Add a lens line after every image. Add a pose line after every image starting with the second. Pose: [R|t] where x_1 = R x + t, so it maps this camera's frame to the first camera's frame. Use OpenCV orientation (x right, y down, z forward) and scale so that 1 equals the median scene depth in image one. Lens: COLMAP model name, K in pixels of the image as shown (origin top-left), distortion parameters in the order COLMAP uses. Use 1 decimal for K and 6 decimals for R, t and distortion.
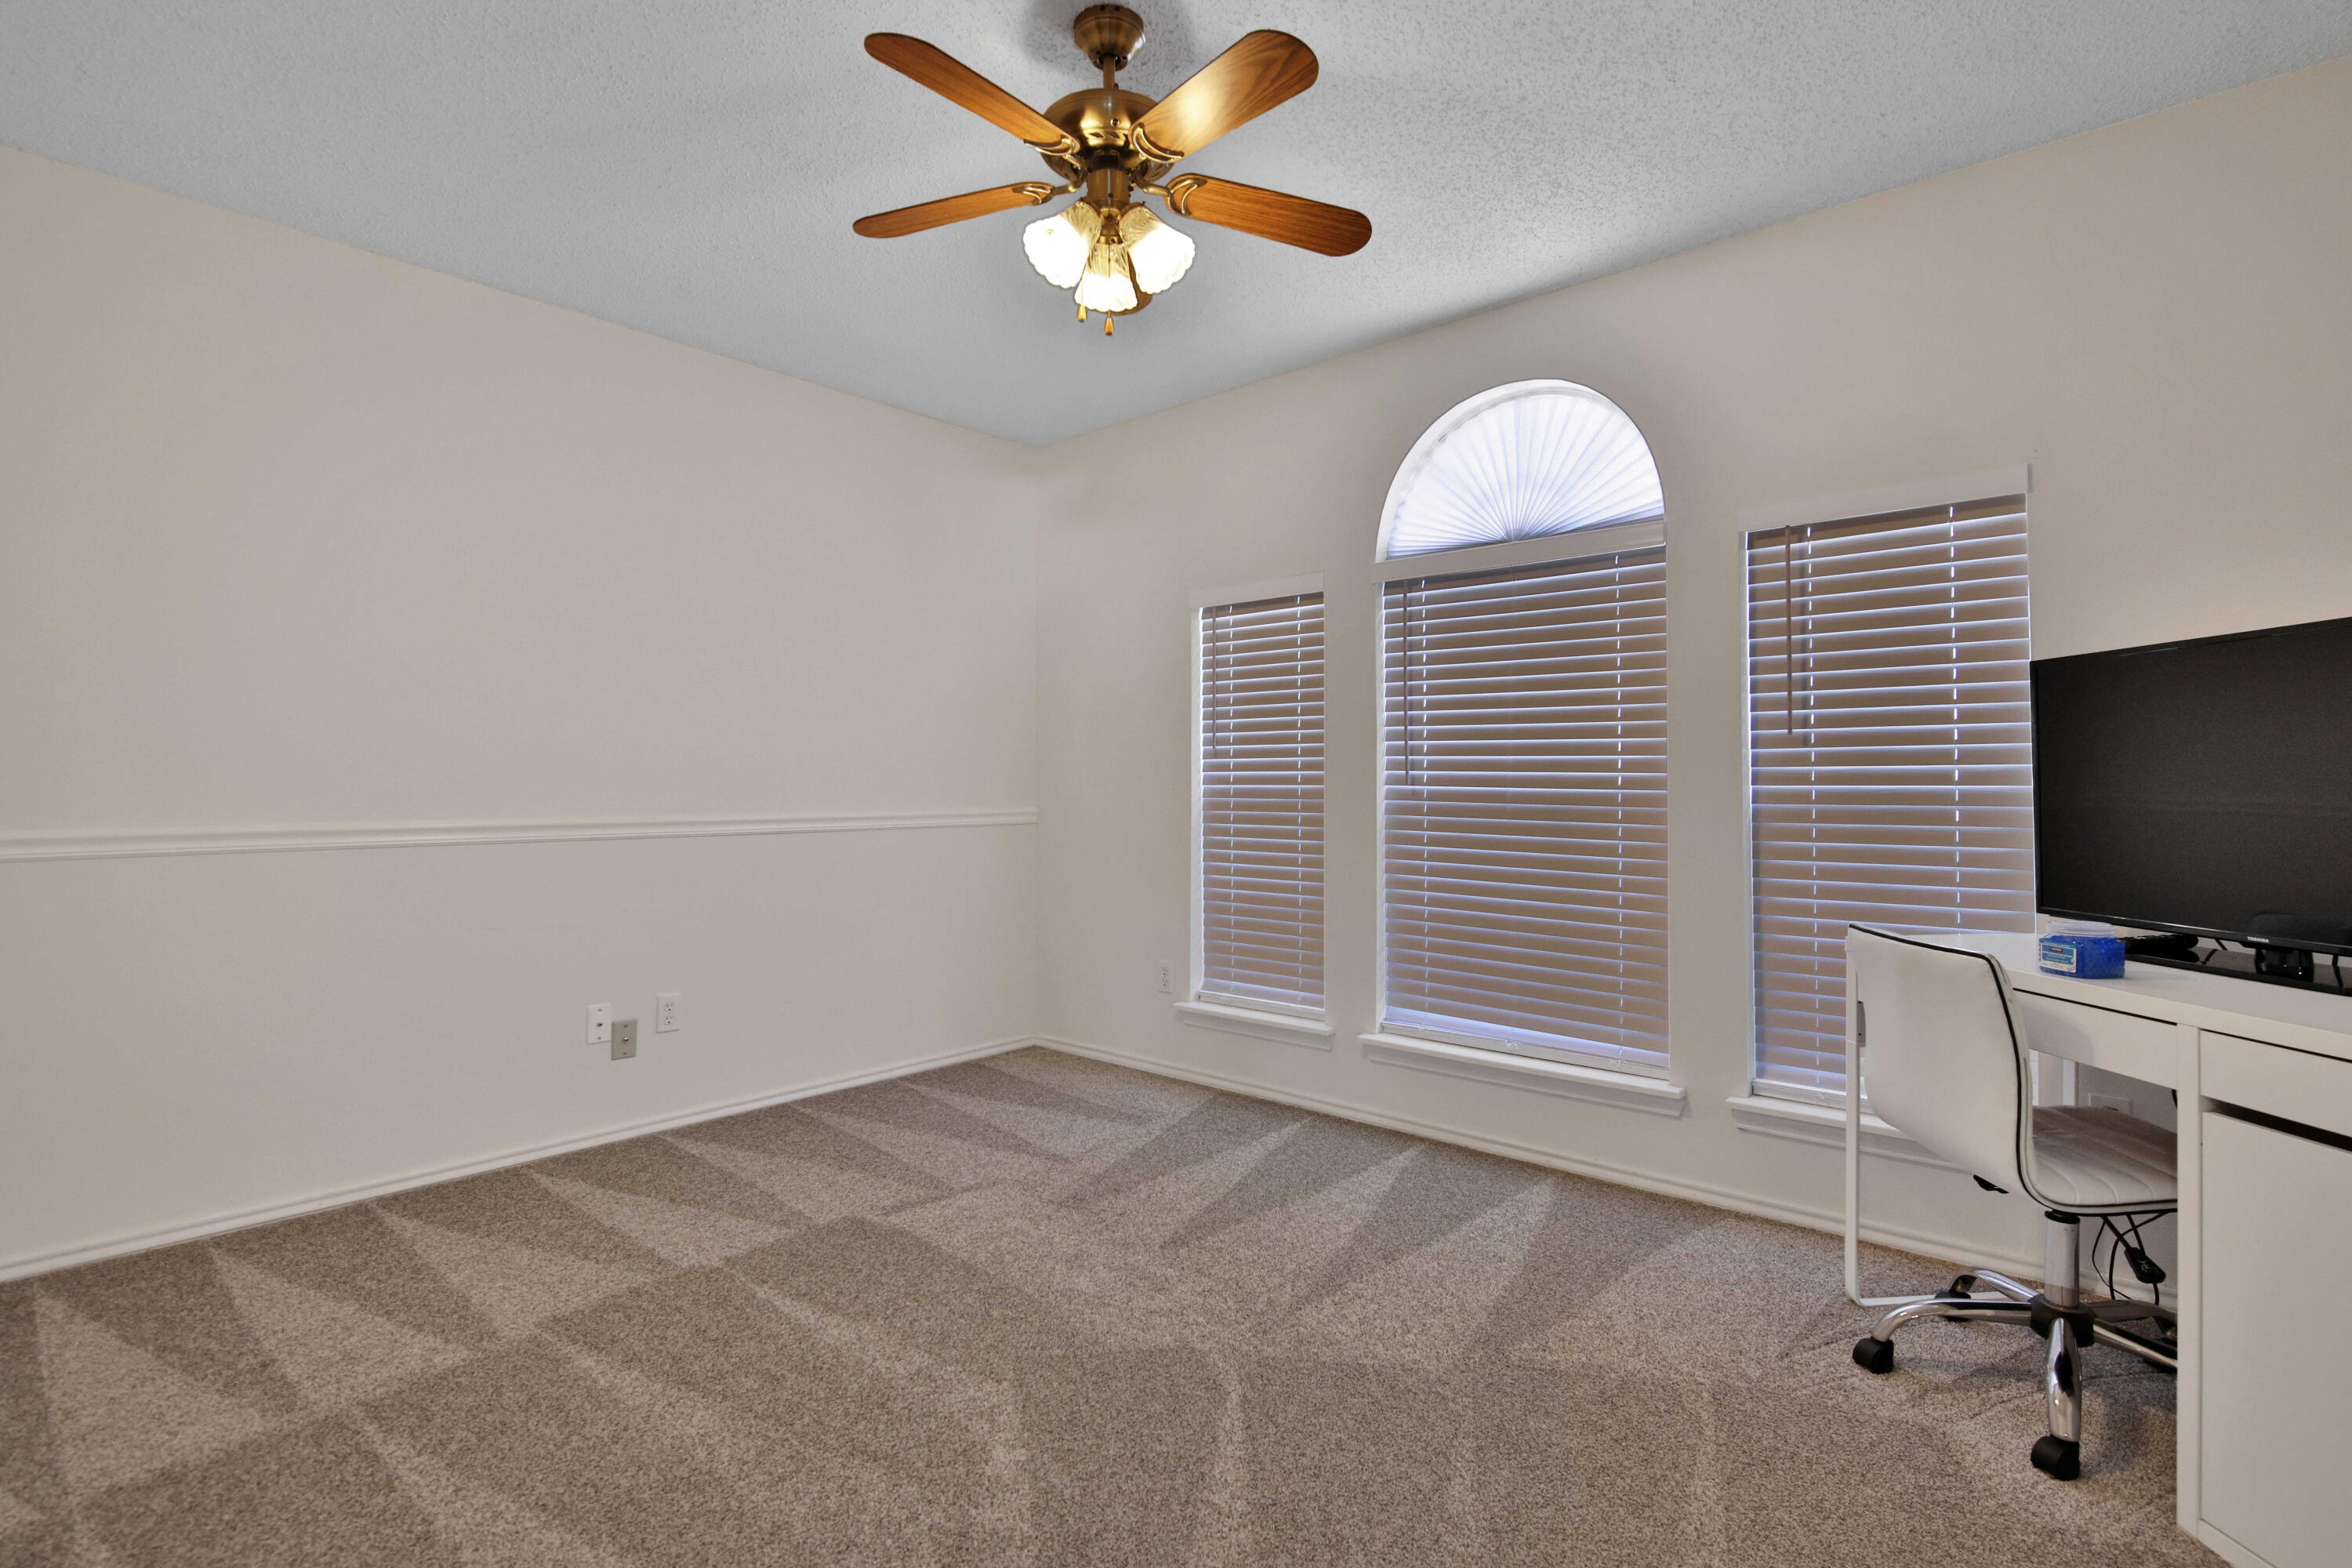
lens RADIAL K [[1104.6, 0, 1170.9], [0, 1104.6, 765.8], [0, 0, 1]] dist [0.001908, -0.010815]
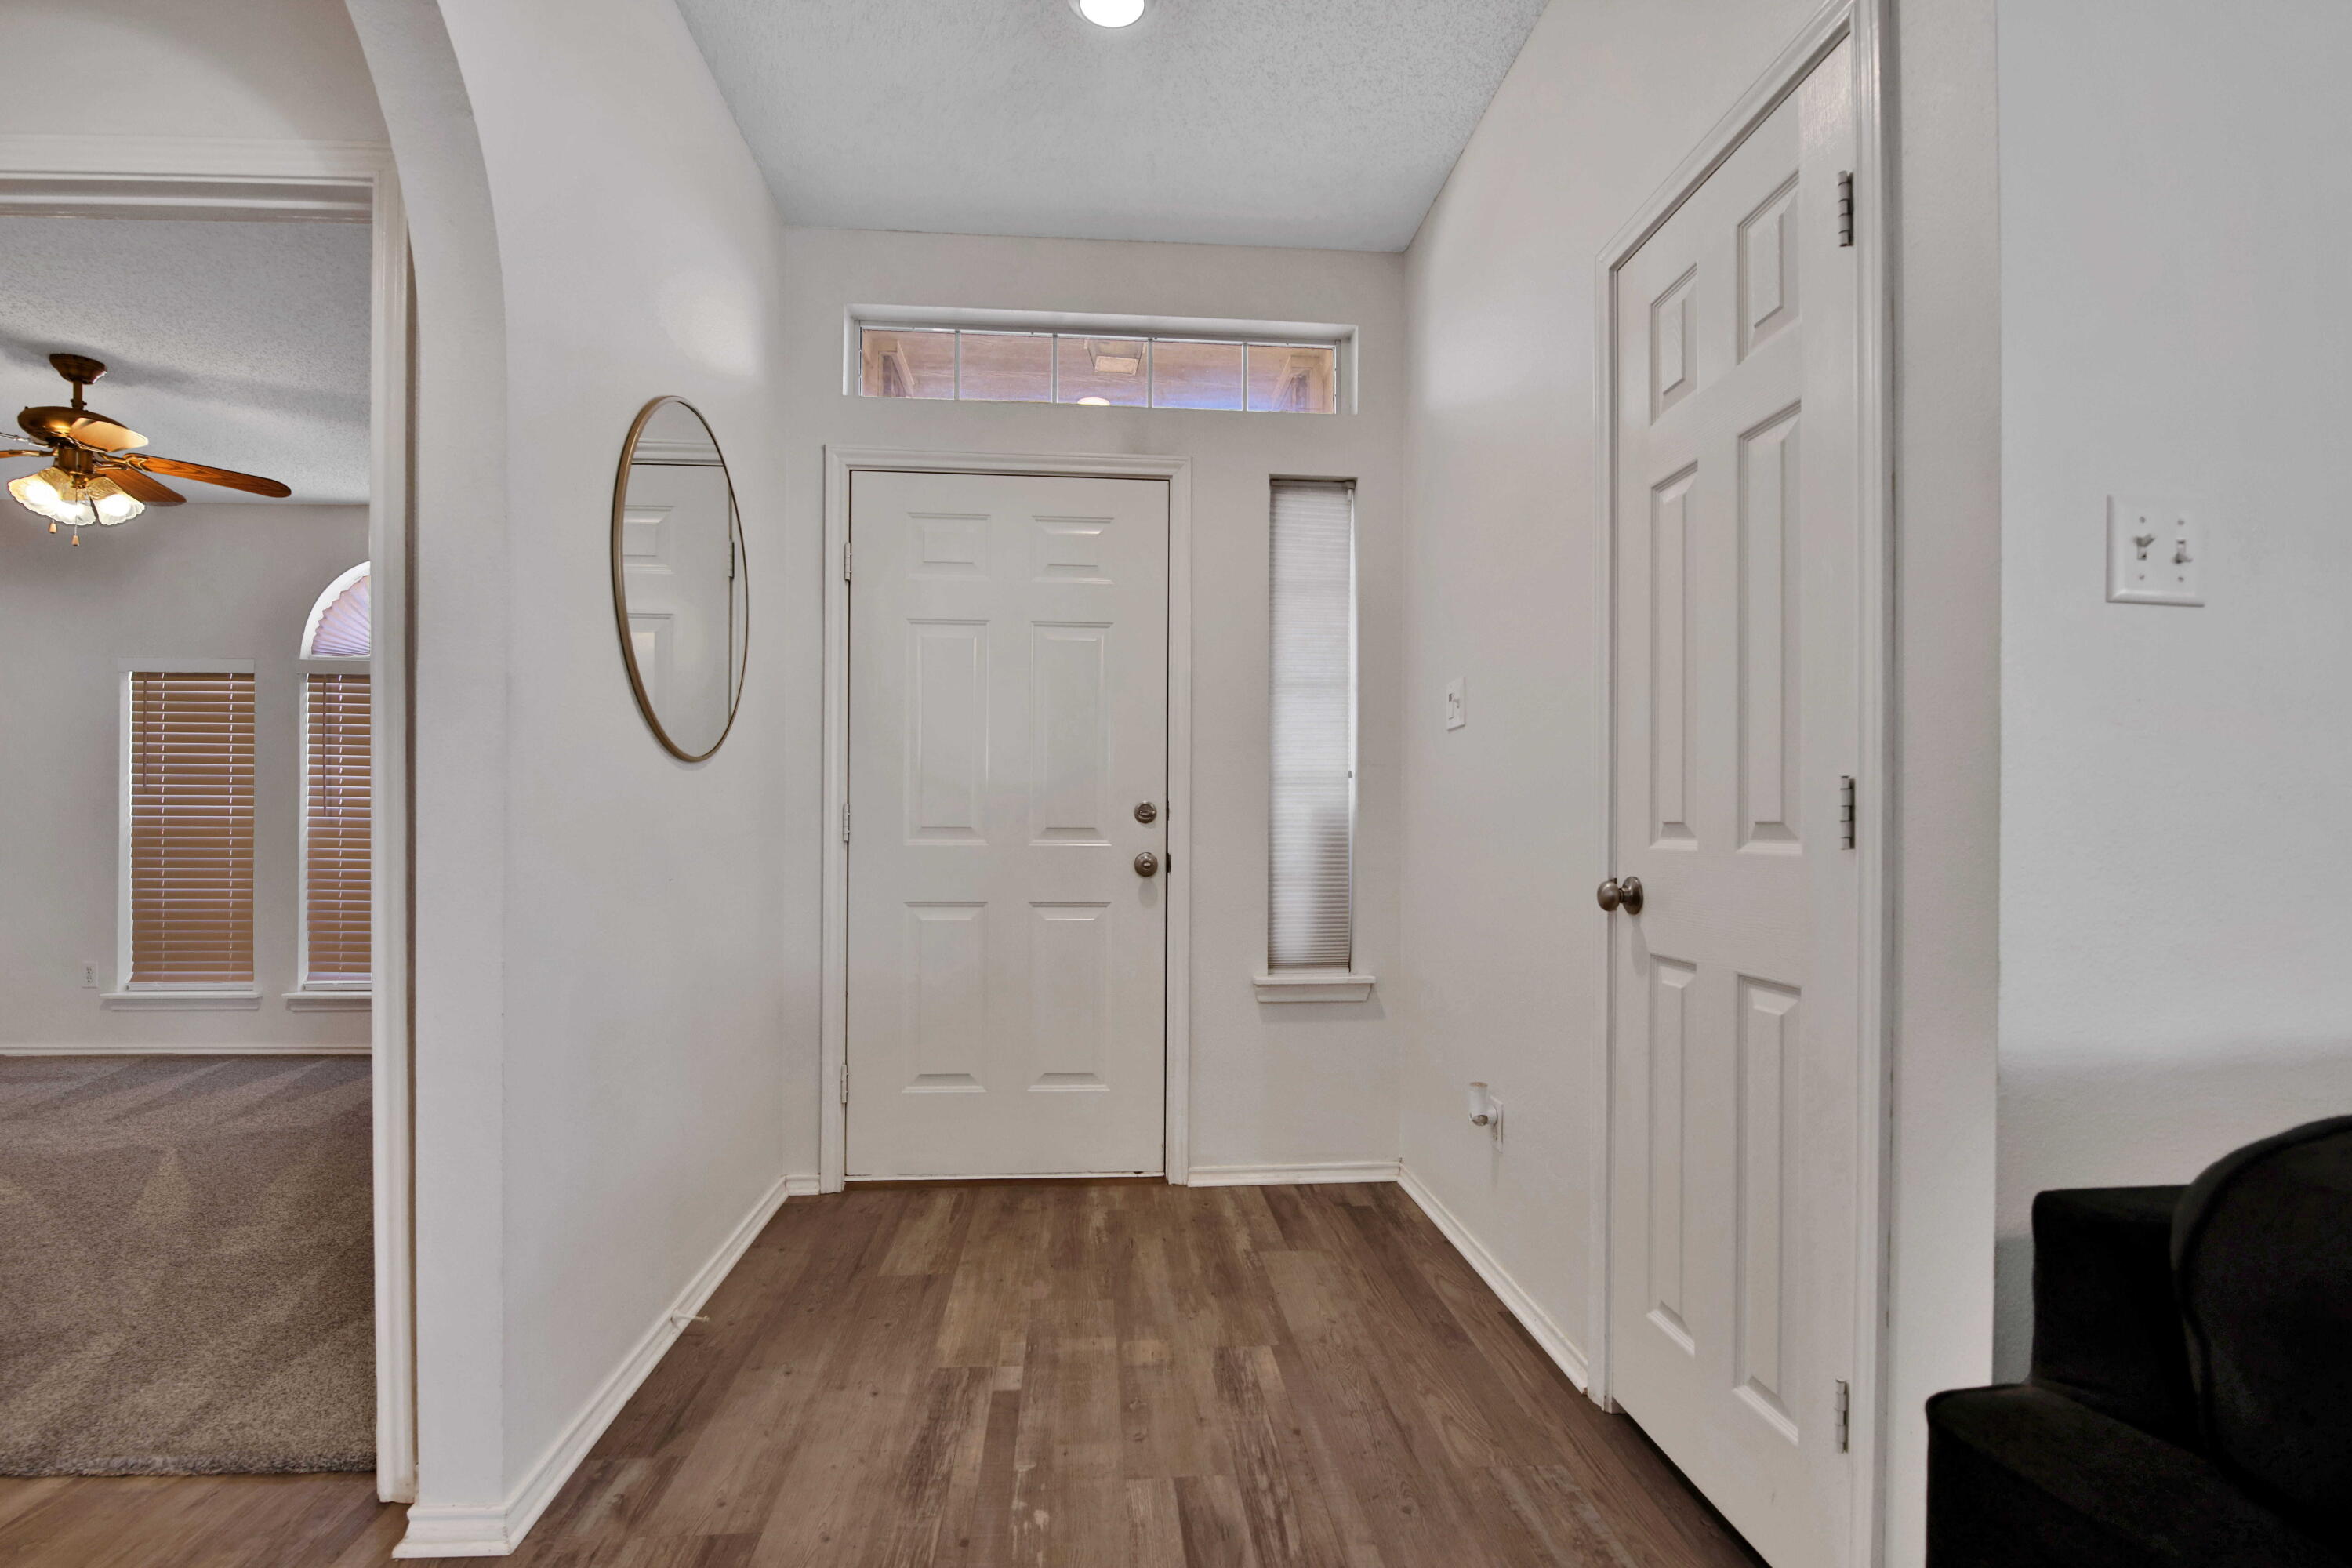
lens RADIAL K [[1108.4, 0, 1168.8], [0, 1108.4, 822.4], [0, 0, 1]] dist [0.000329, -0.009962]
pose [[0.695098, 0.003353, 0.718907, -0.057015], [-0.016291, 0.999806, 0.011089, -0.008583], [-0.718731, -0.019420, 0.695017, -0.790084]]
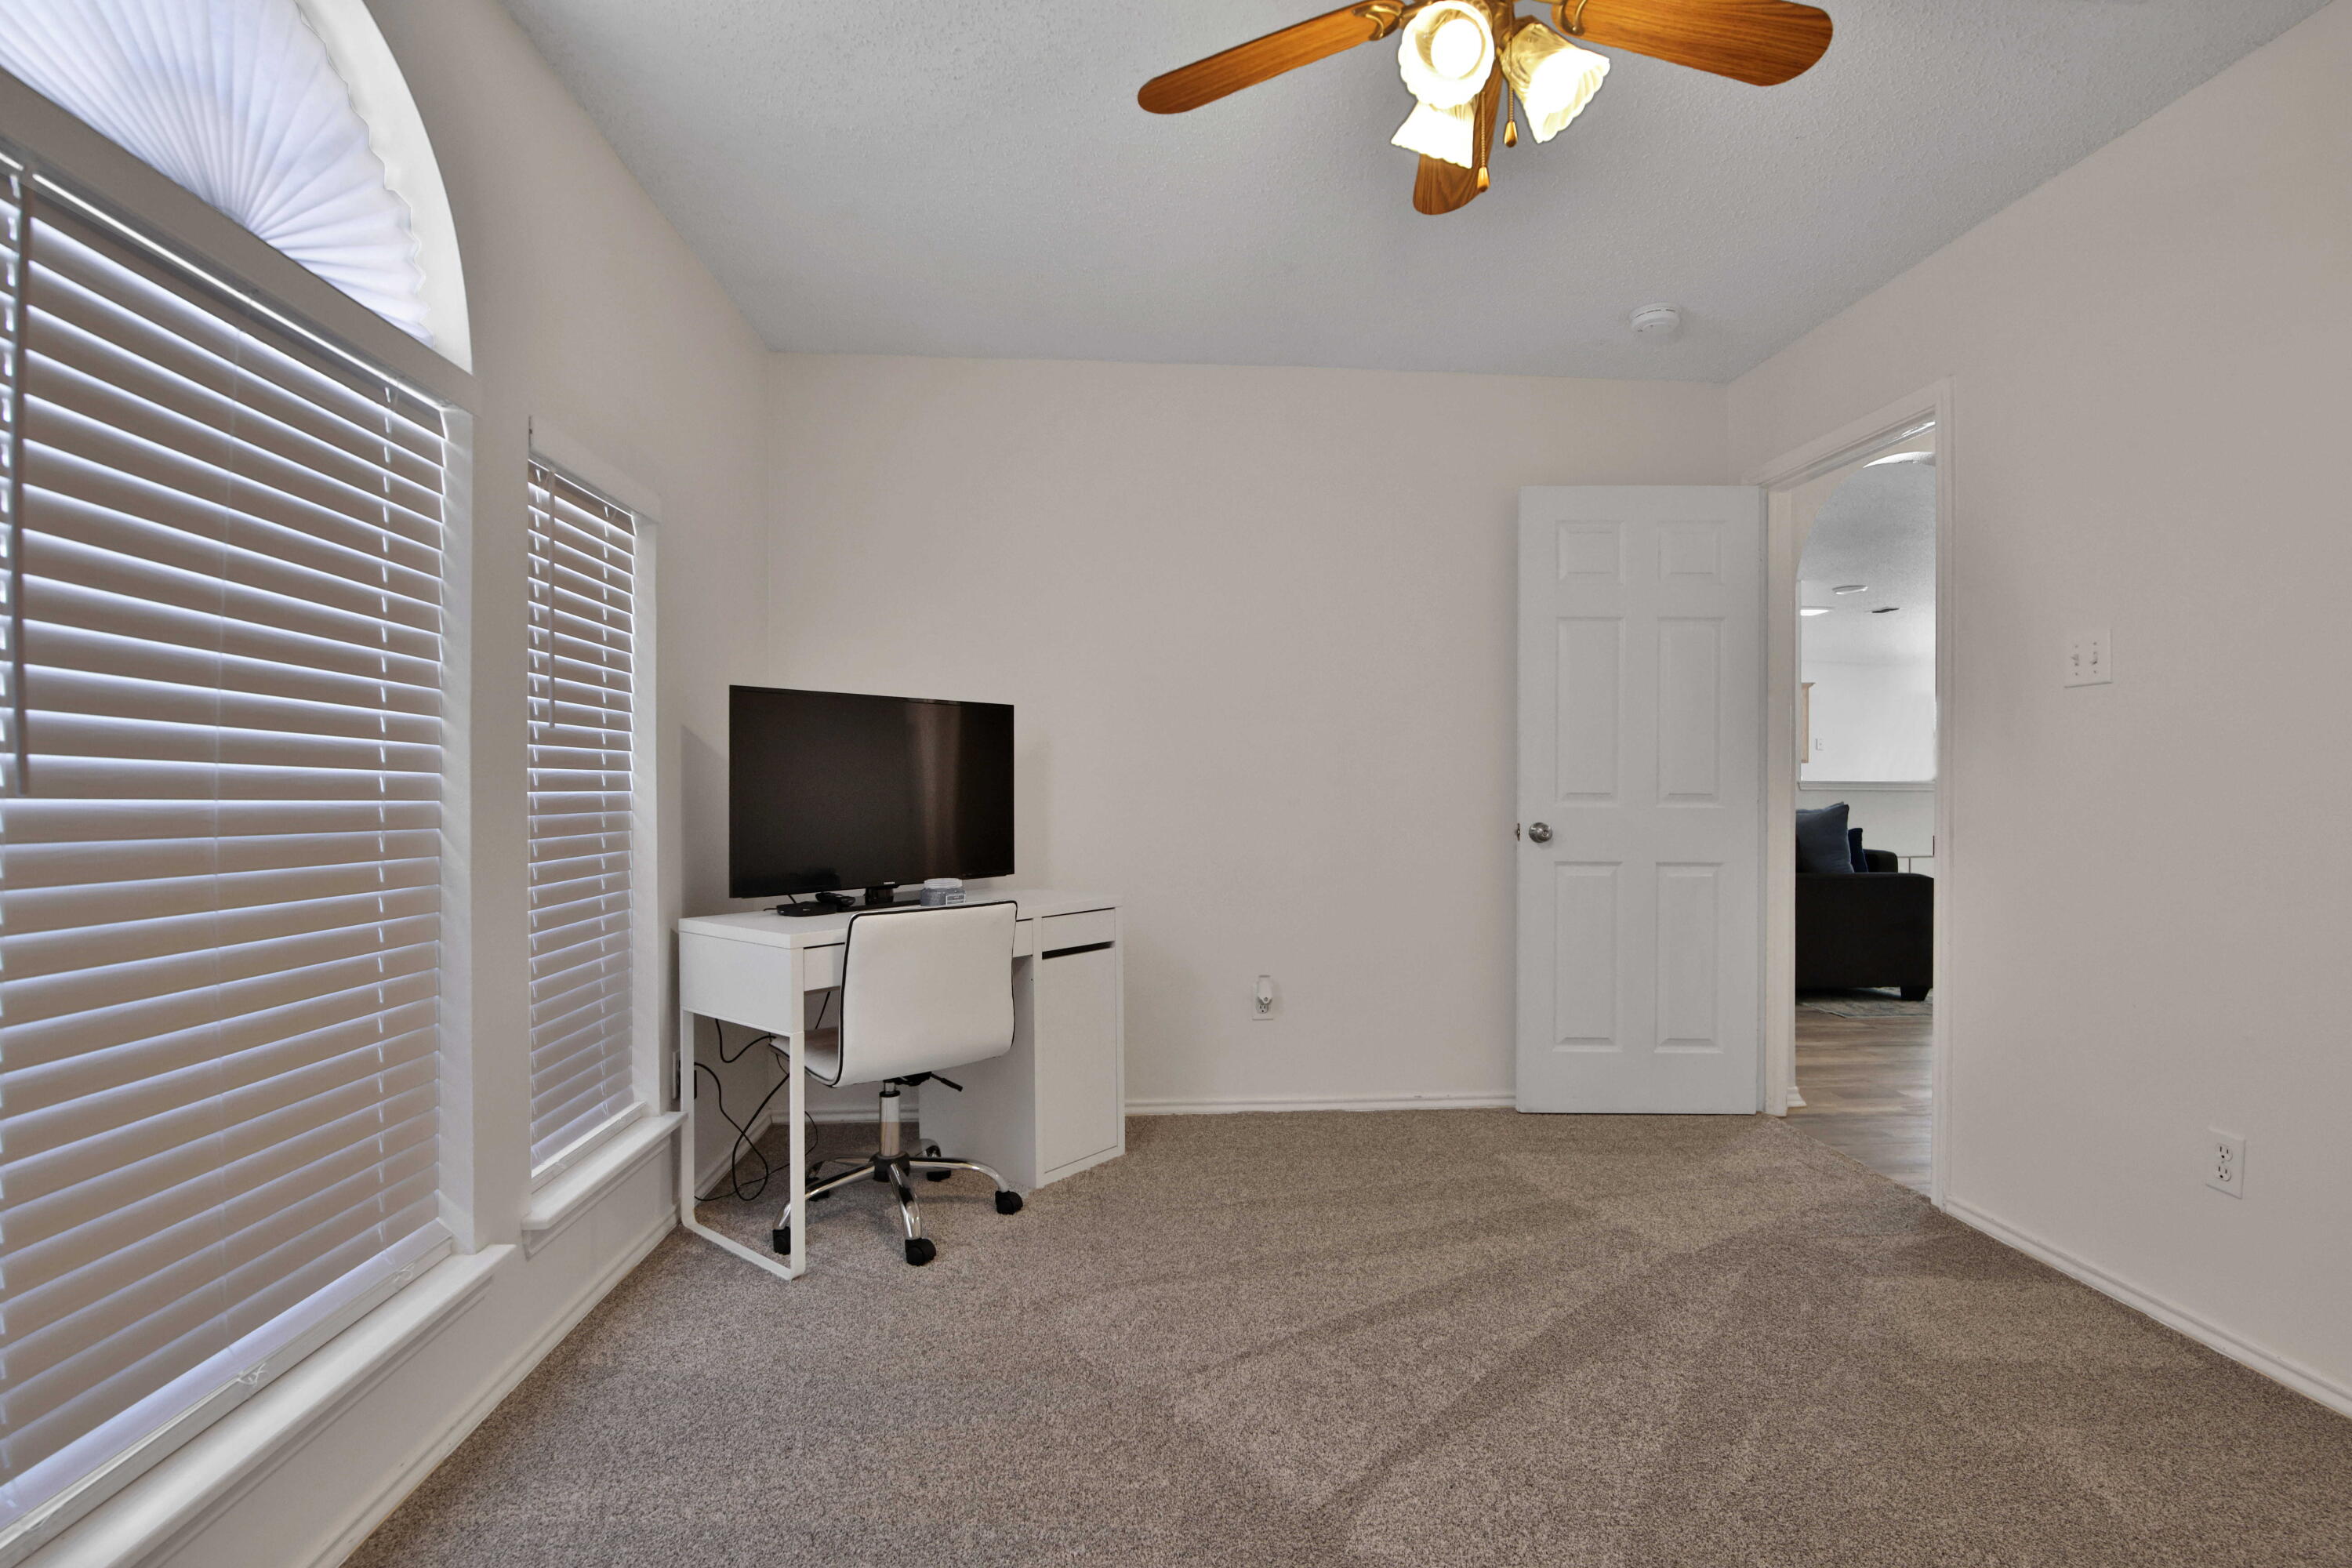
lens RADIAL K [[1093.2, 0, 1179.6], [0, 1093.2, 785.3], [0, 0, 1]] dist [-0.001928, -0.000520]
pose [[-0.719679, 0.000442, 0.694307, -0.244673], [-0.010739, 0.999873, -0.011768, 0.014158], [-0.694224, -0.015926, -0.719583, 0.986846]]
